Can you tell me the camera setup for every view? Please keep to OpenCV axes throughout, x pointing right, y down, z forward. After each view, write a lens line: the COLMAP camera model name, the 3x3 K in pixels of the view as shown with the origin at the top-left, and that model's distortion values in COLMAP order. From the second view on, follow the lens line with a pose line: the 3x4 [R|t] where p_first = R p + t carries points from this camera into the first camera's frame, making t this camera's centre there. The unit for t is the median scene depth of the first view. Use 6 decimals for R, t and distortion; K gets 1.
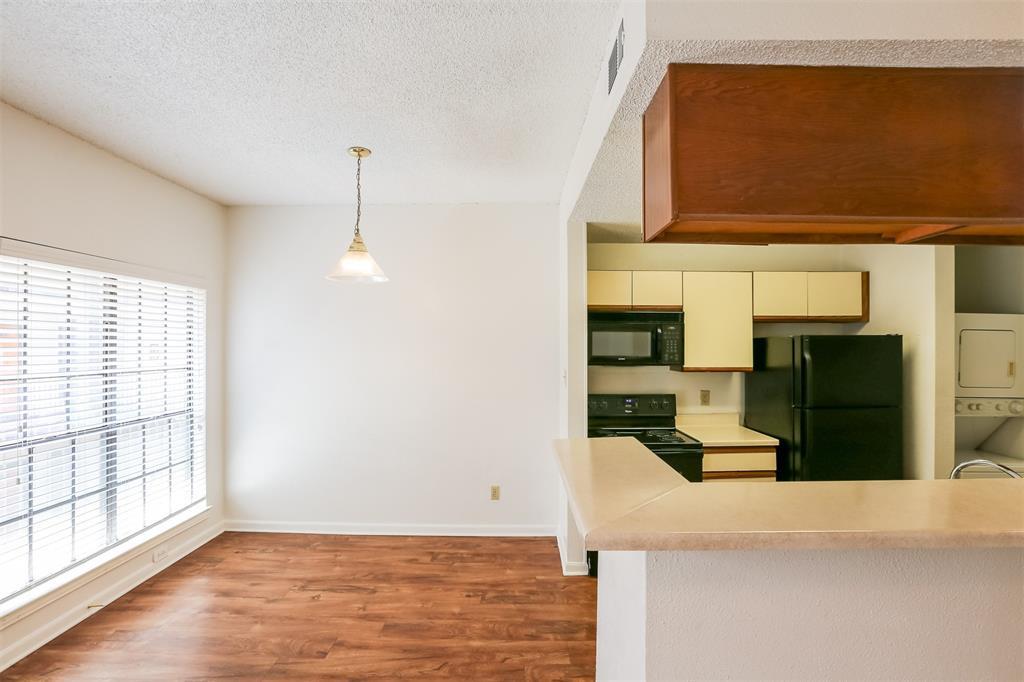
lens RADIAL K [[473.7, 0, 515.2], [0, 473.7, 346.8], [0, 0, 1]] dist [-0.029915, 0.000751]
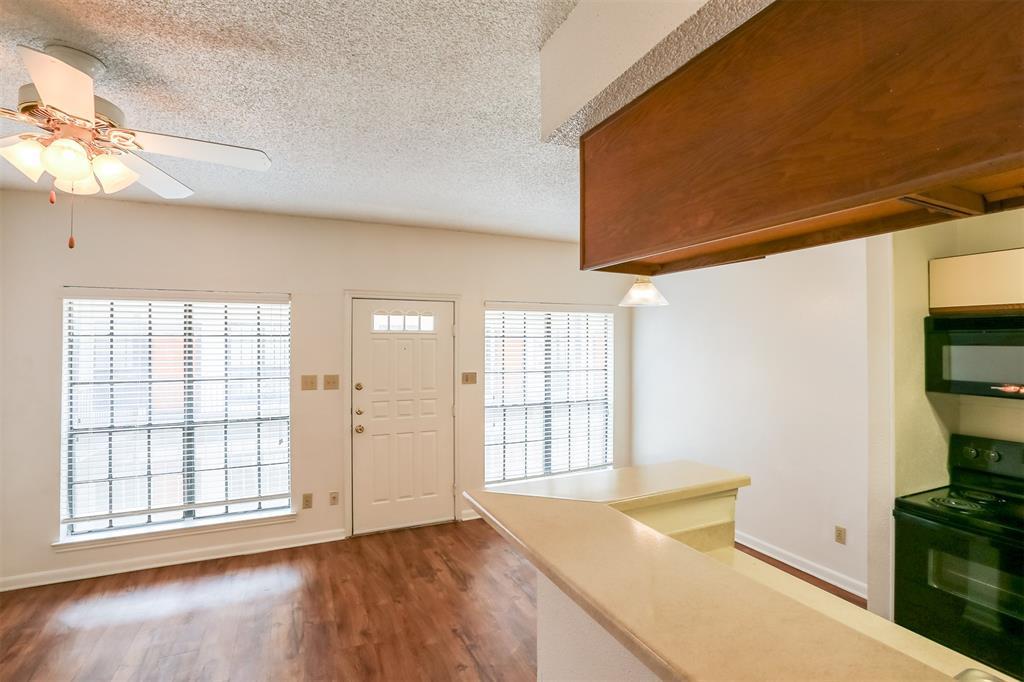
lens RADIAL K [[478.0, 0, 502.5], [0, 478.0, 338.0], [0, 0, 1]] dist [-0.019148, 0.001213]
pose [[0.409847, -0.010589, -0.912093, 0.561143], [-0.000320, 0.999931, -0.011753, -0.036635], [0.912154, 0.005108, 0.409815, 0.138969]]
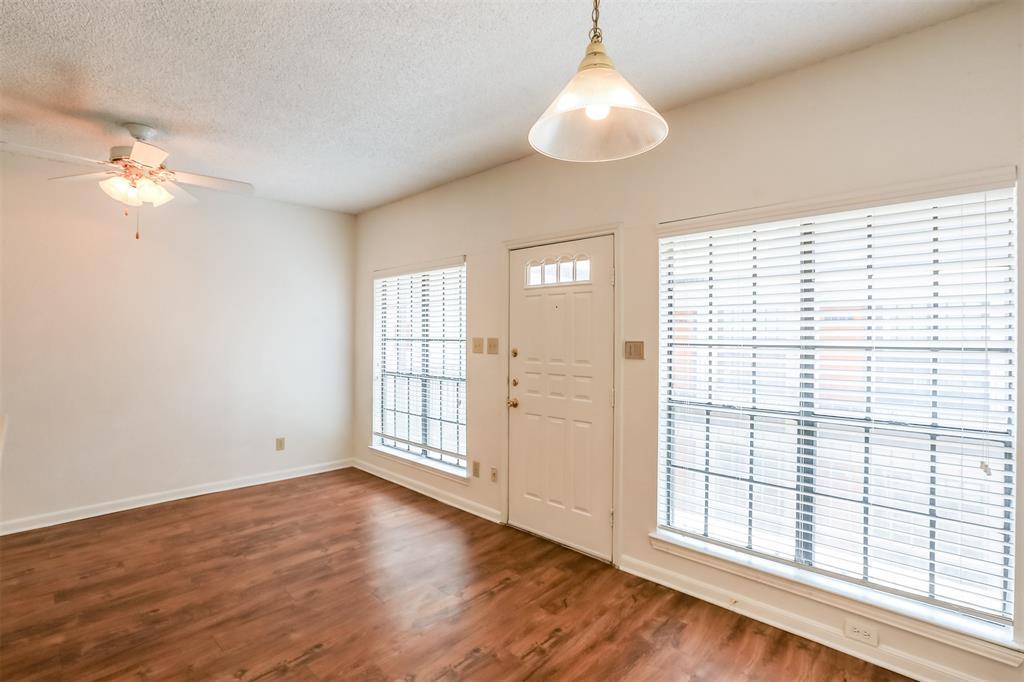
lens RADIAL K [[493.3, 0, 519.2], [0, 493.3, 336.8], [0, 0, 1]] dist [-0.024675, 0.000549]
pose [[-0.684657, 0.000172, -0.728866, 0.045728], [-0.004910, 0.999976, 0.004849, 0.036571], [0.728849, 0.006899, -0.684640, 1.095689]]
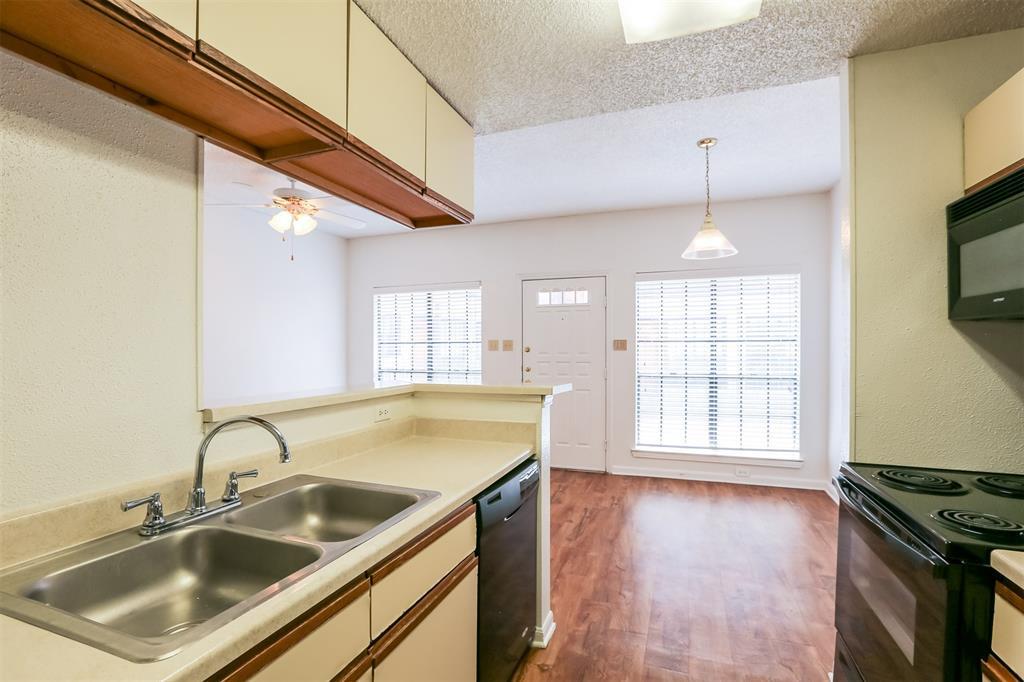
lens RADIAL K [[473.7, 0, 515.2], [0, 473.7, 346.8], [0, 0, 1]] dist [-0.029915, 0.000751]
pose [[-0.328699, 0.001429, -0.944434, 0.776651], [0.001418, 0.999998, 0.001019, 0.068216], [0.944434, -0.001004, -0.328700, 0.808186]]
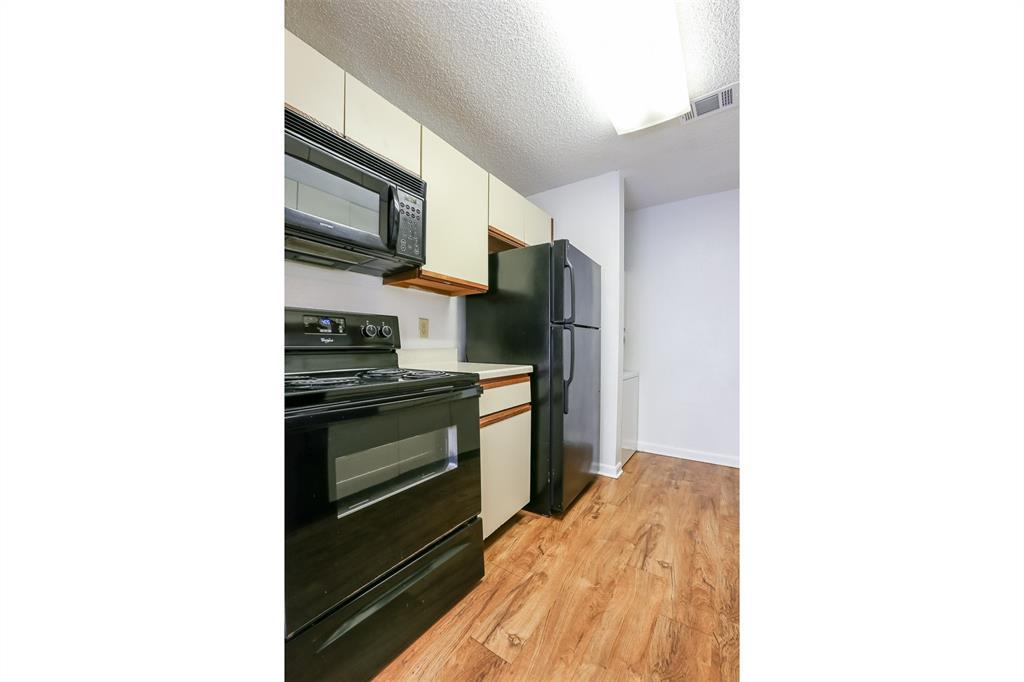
lens RADIAL K [[321.1, 0, 512.6], [0, 321.1, 356.4], [0, 0, 1]] dist [-0.014383, 0.000098]
pose [[0.547110, -0.024891, 0.836691, 0.055094], [-0.004693, 0.999451, 0.032801, 0.161821], [-0.837048, -0.021872, 0.546692, 0.707069]]
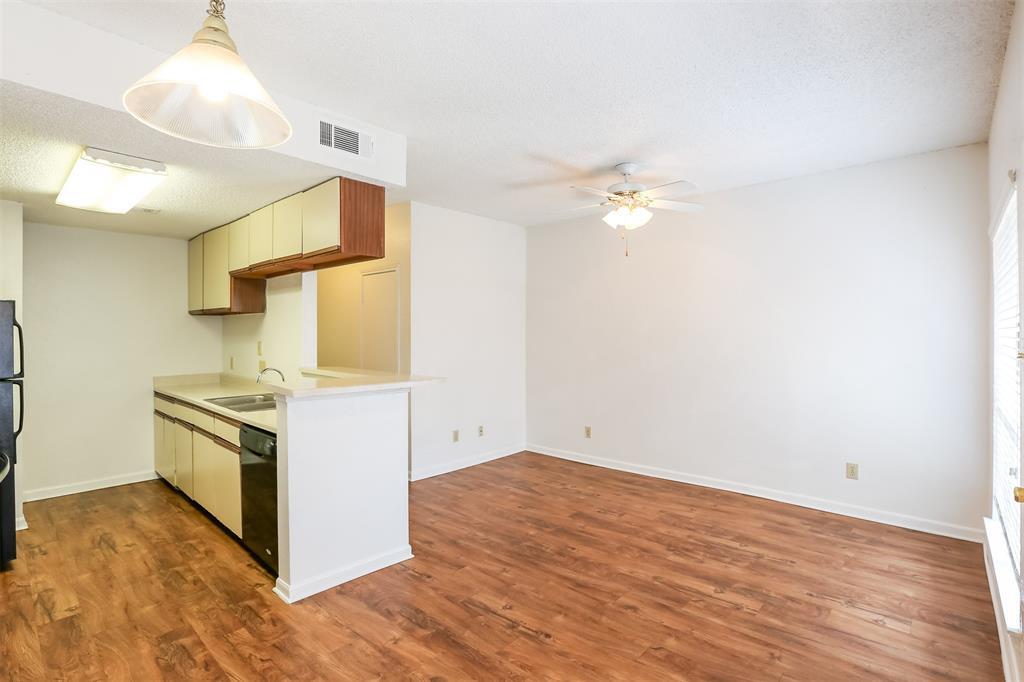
lens RADIAL K [[491.8, 0, 498.2], [0, 491.8, 332.8], [0, 0, 1]] dist [-0.027663, 0.001081]
pose [[-0.738428, 0.001538, 0.674330, -0.693491], [0.001630, 0.999999, -0.000496, 0.037476], [-0.674330, 0.000732, -0.738430, 0.991823]]
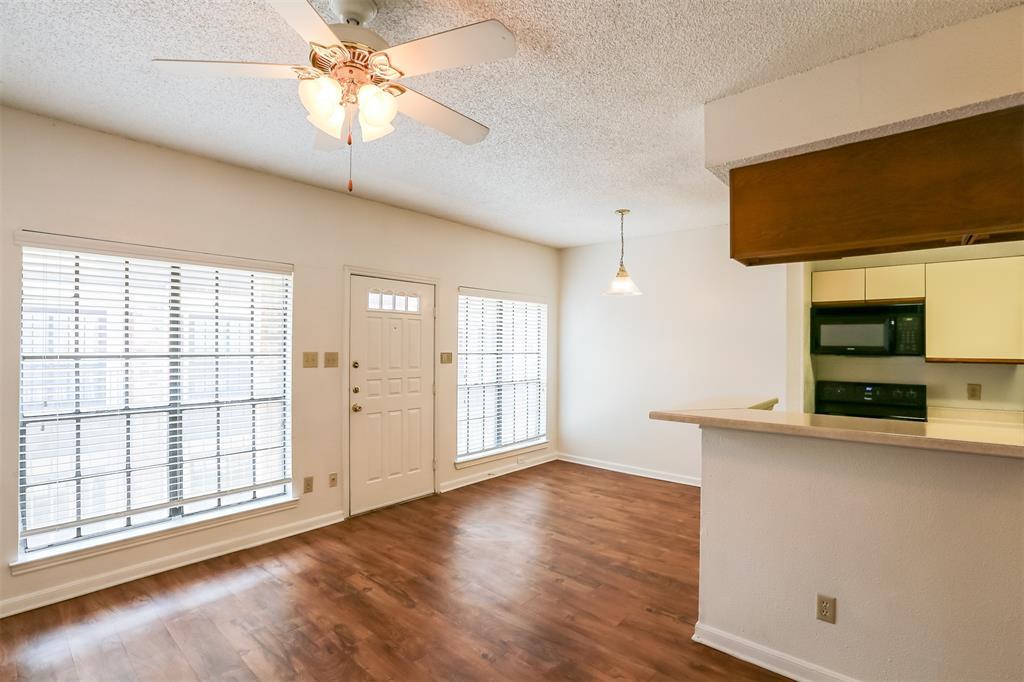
lens RADIAL K [[481.7, 0, 512.0], [0, 481.7, 341.0], [0, 0, 1]] dist [-0.046699, 0.018941]
pose [[0.759175, -0.003147, -0.650879, 0.368403], [-0.007540, 0.999879, -0.013629, 0.030700], [0.650843, 0.015254, 0.759059, -0.380520]]
